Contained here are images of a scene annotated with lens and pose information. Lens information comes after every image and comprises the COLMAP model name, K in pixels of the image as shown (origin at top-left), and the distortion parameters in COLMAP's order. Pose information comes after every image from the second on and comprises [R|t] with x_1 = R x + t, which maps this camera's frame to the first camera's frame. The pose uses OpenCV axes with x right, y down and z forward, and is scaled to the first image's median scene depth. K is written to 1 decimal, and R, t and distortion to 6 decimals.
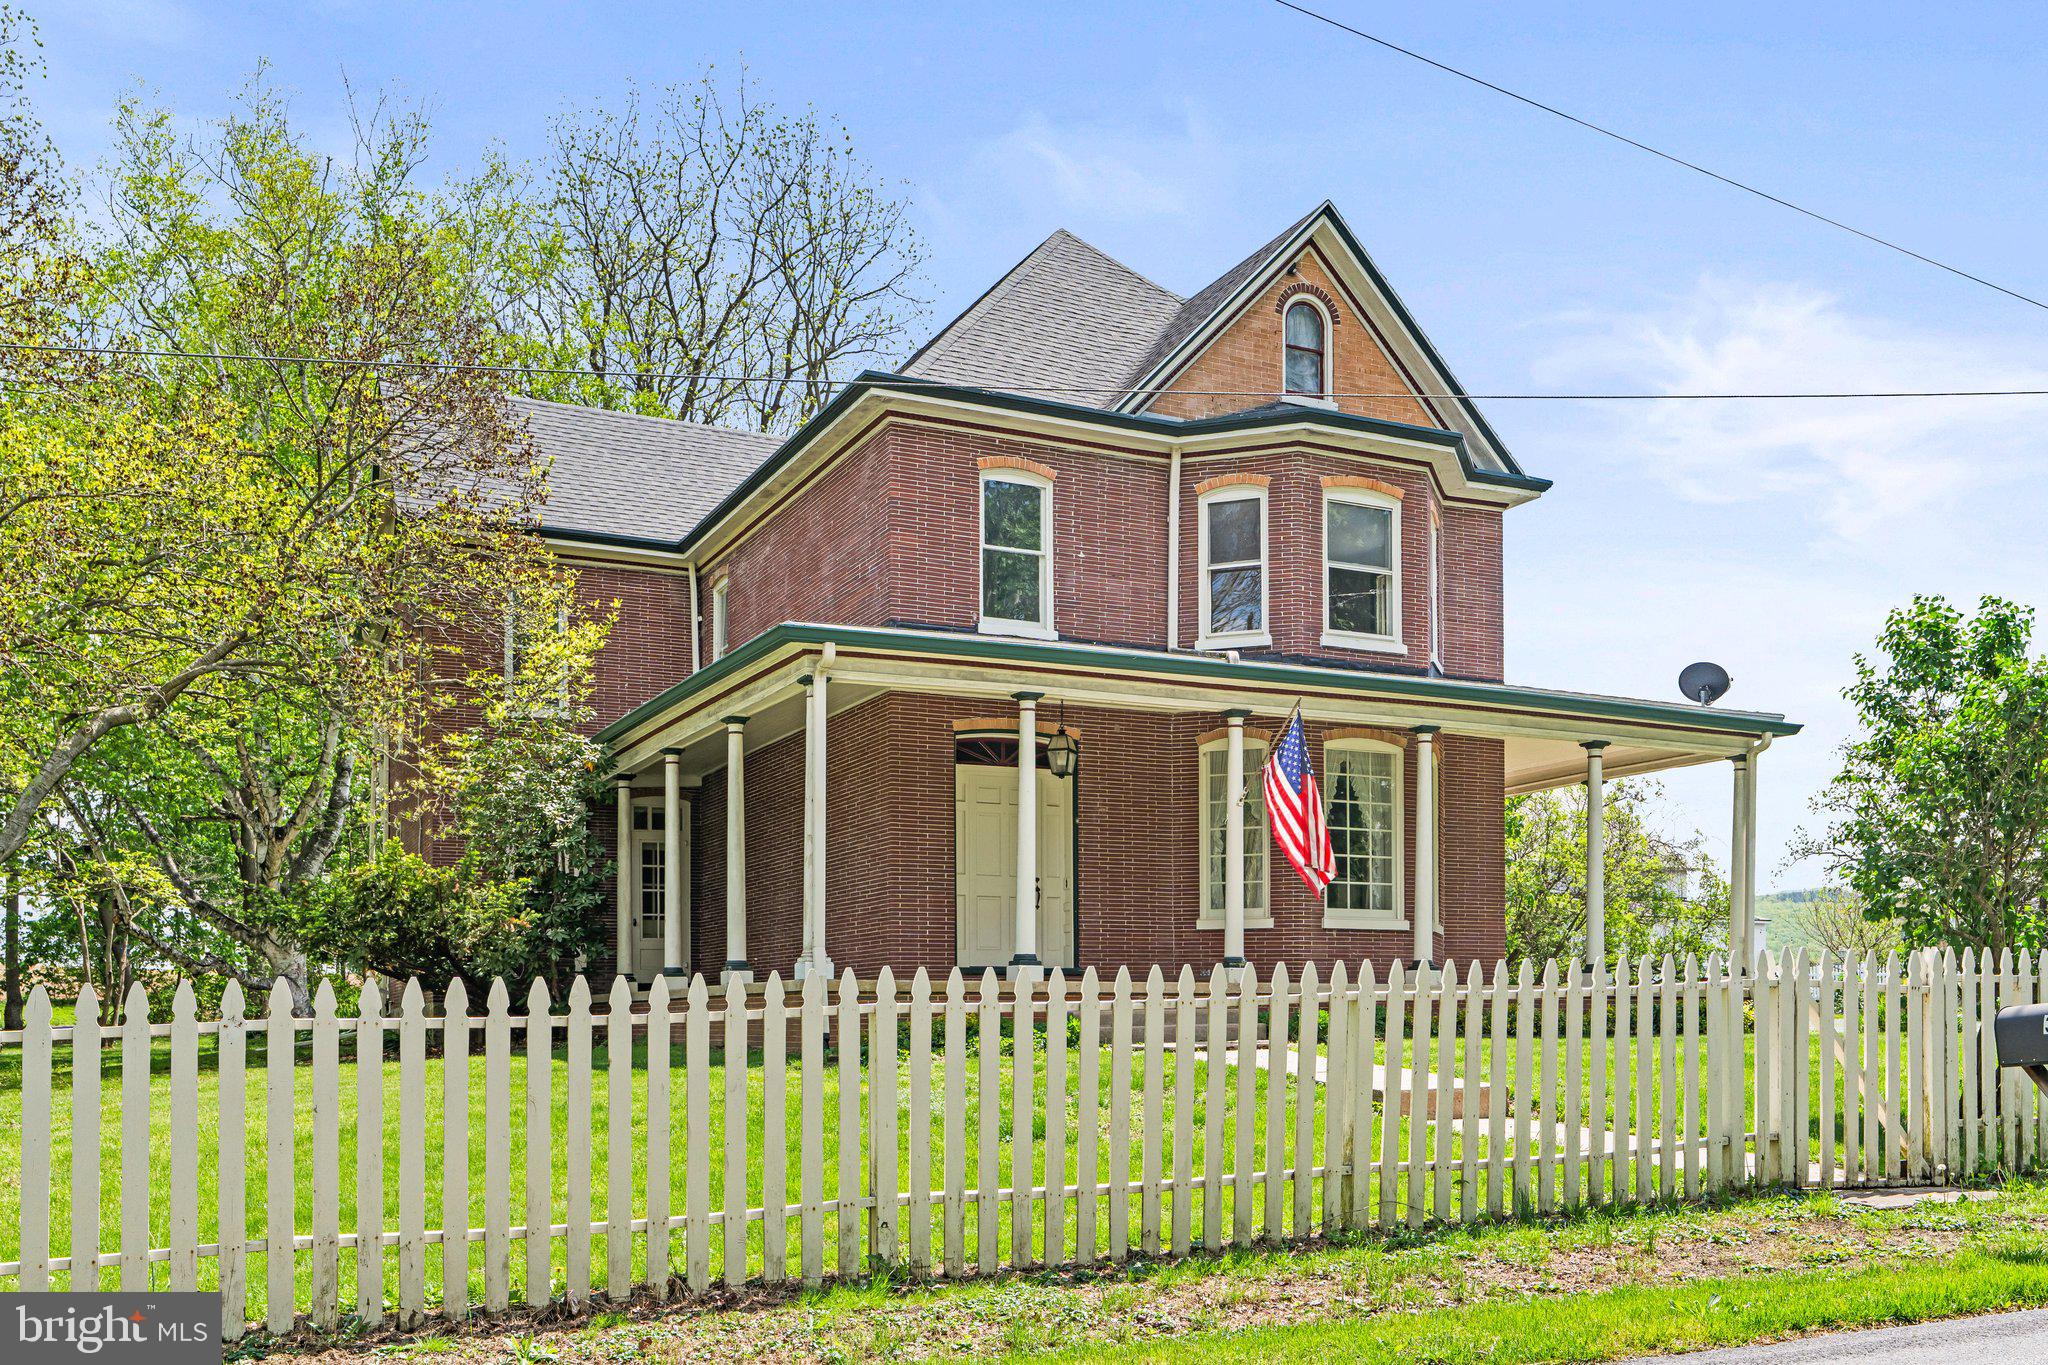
lens RADIAL K [[1888.3, 0, 1026.1], [0, 1888.3, 717.1], [0, 0, 1]] dist [0.001697, -0.094509]
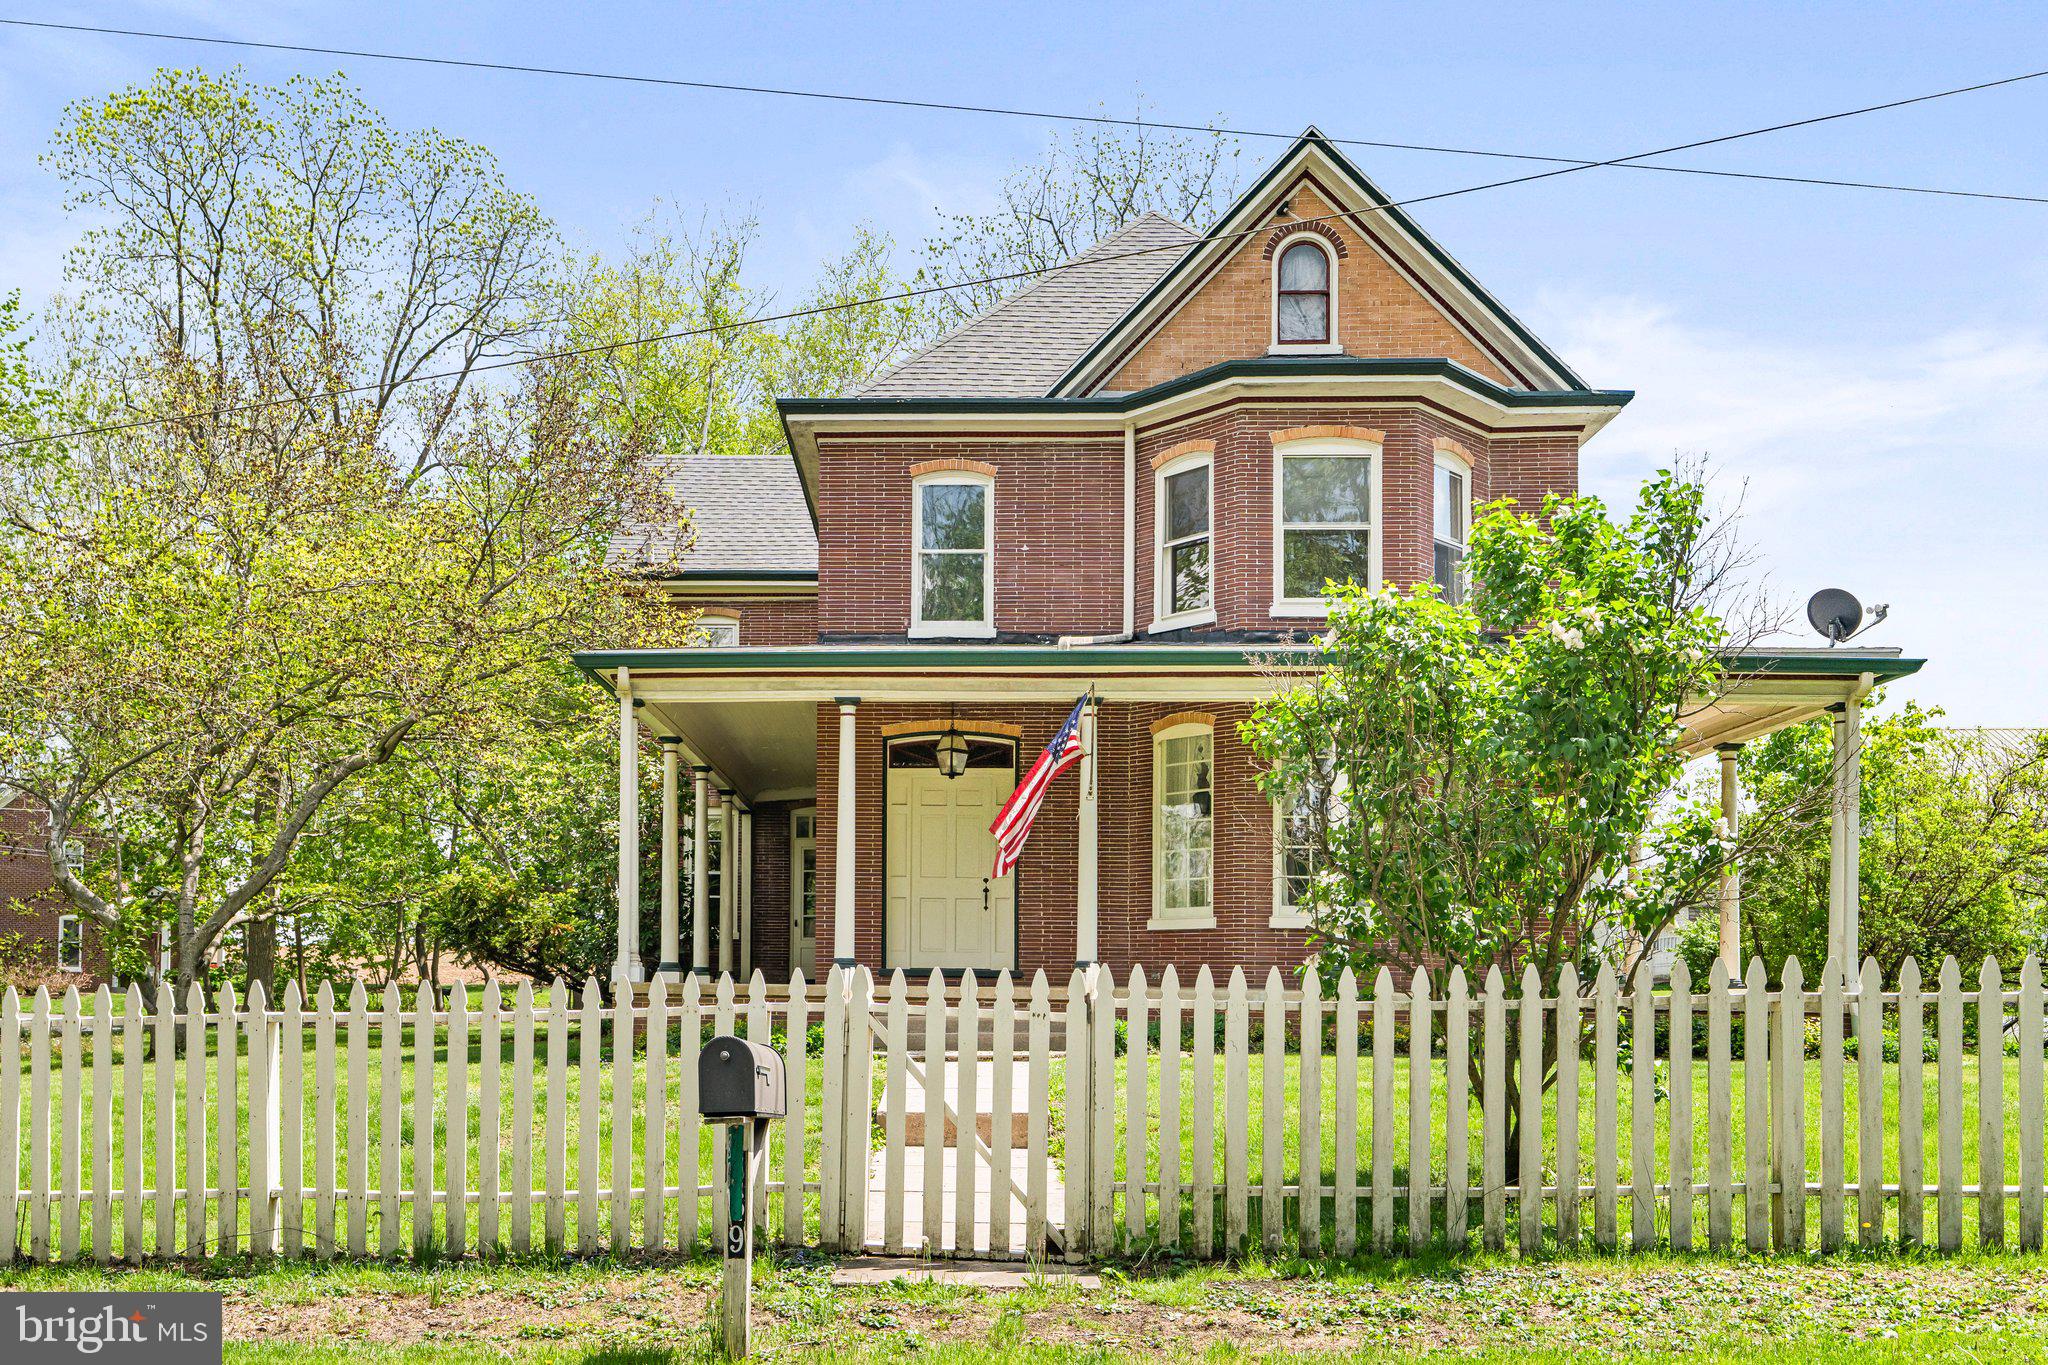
lens RADIAL K [[1783.9, 0, 1017.2], [0, 1783.9, 711.8], [0, 0, 1]] dist [-0.013470, -0.015114]
pose [[0.862215, -0.066608, -0.502144, 0.479314], [0.067032, 0.997602, -0.017230, 0.014630], [0.502088, -0.018803, 0.864612, 0.191033]]
